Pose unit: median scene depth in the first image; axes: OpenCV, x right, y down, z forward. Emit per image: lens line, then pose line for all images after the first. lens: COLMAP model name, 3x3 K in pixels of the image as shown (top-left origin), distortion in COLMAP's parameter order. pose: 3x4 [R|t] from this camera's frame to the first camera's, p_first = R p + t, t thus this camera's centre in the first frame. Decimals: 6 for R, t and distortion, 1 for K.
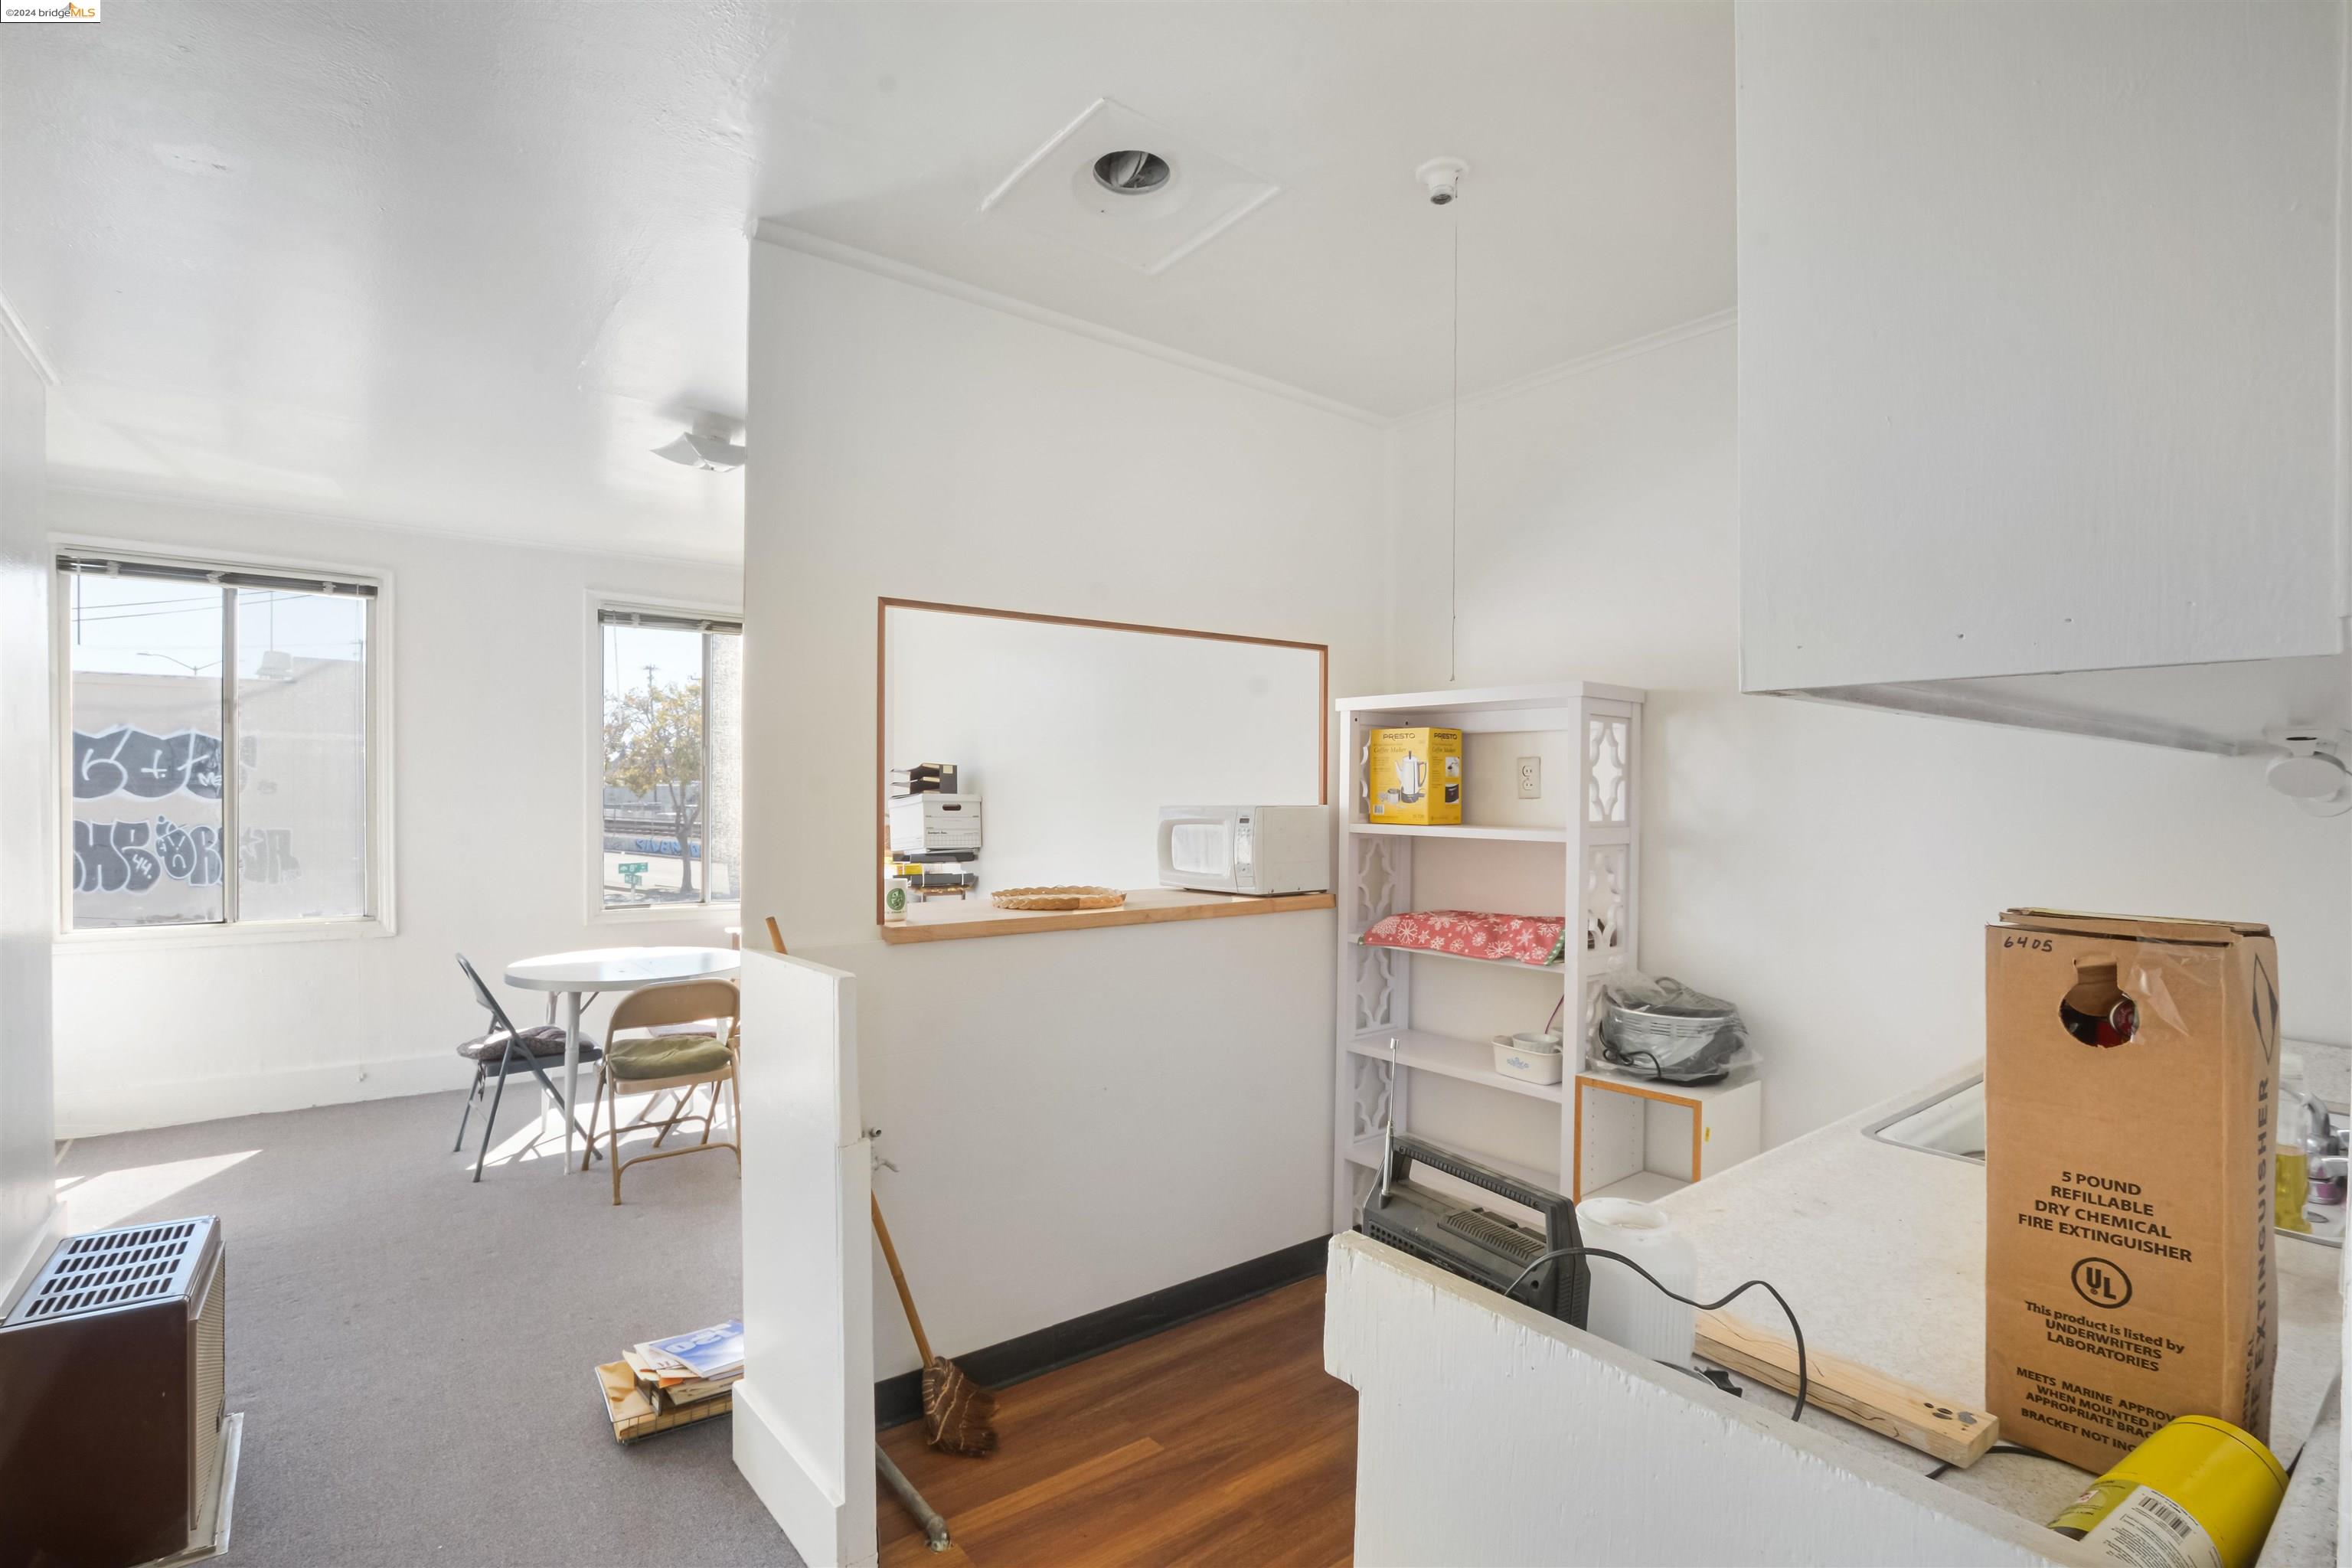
lens RADIAL K [[1112.9, 0, 1176.6], [0, 1112.9, 803.9], [0, 0, 1]] dist [-0.026640, 0.001426]
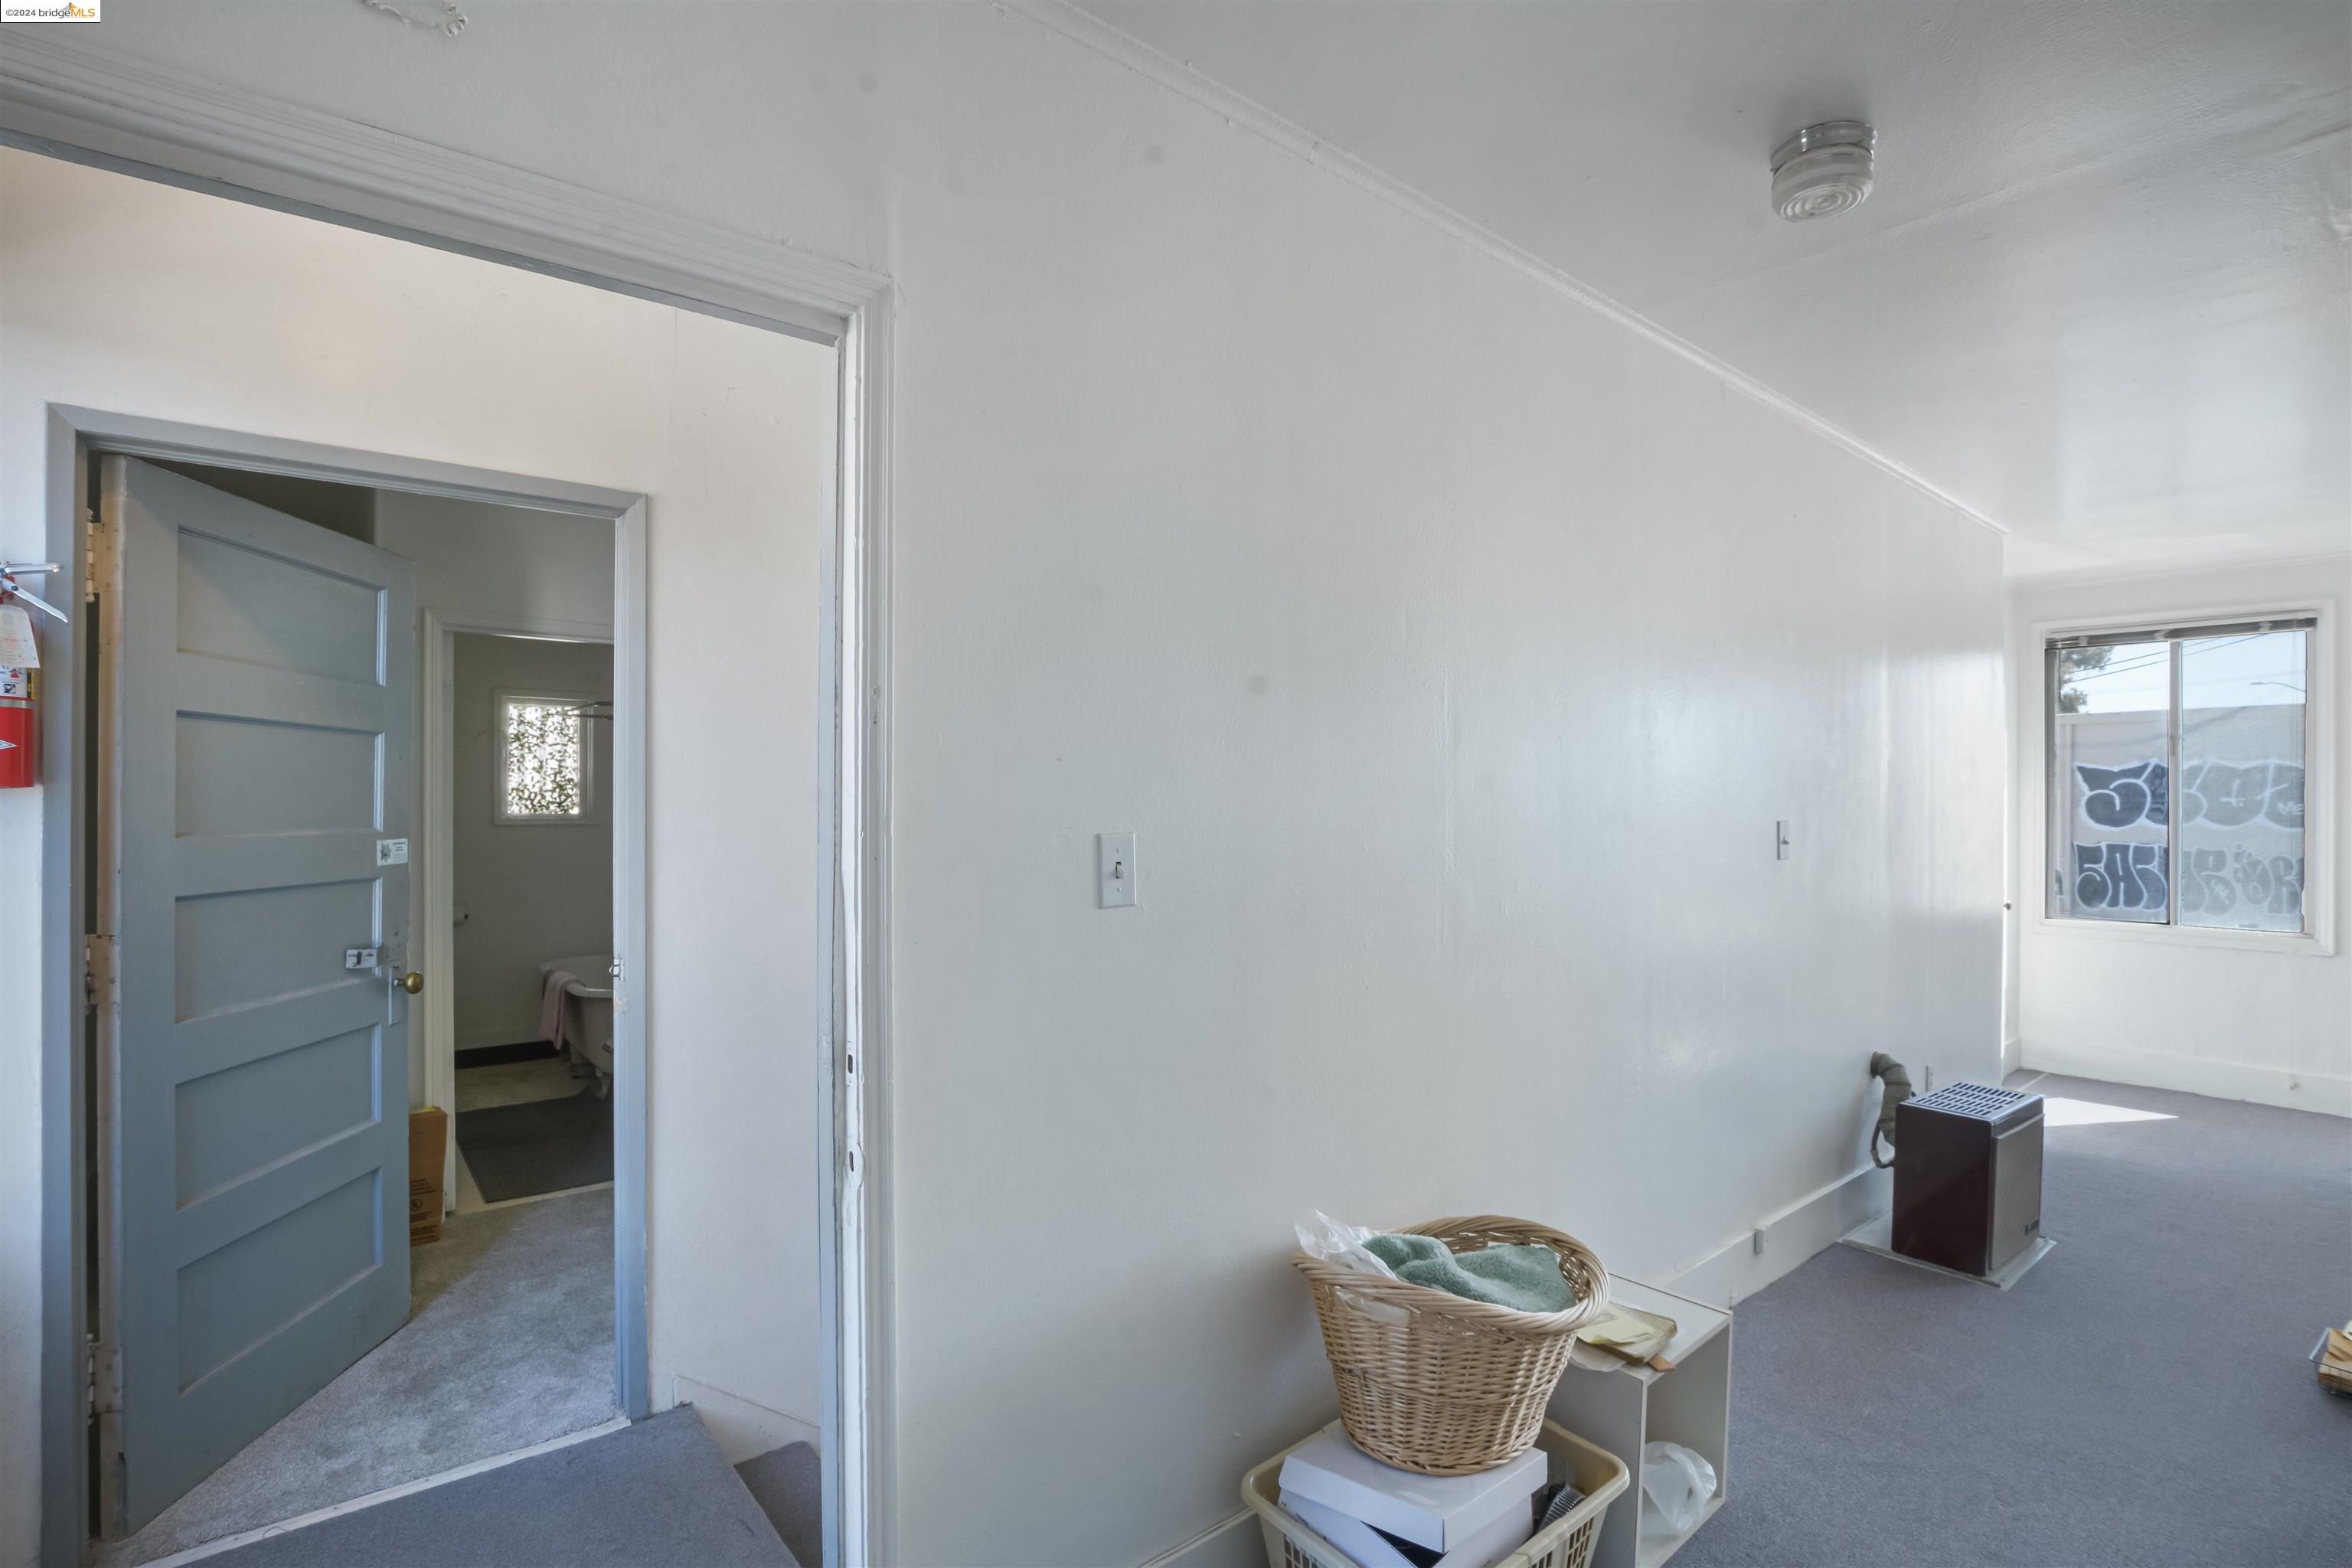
lens RADIAL K [[1112.9, 0, 1176.6], [0, 1112.9, 803.9], [0, 0, 1]] dist [-0.026640, 0.001426]
pose [[0.021872, -0.007080, -0.999736, 0.332141], [-0.021392, 0.999743, -0.007548, 0.011626], [0.999532, 0.021551, 0.021715, -0.121891]]
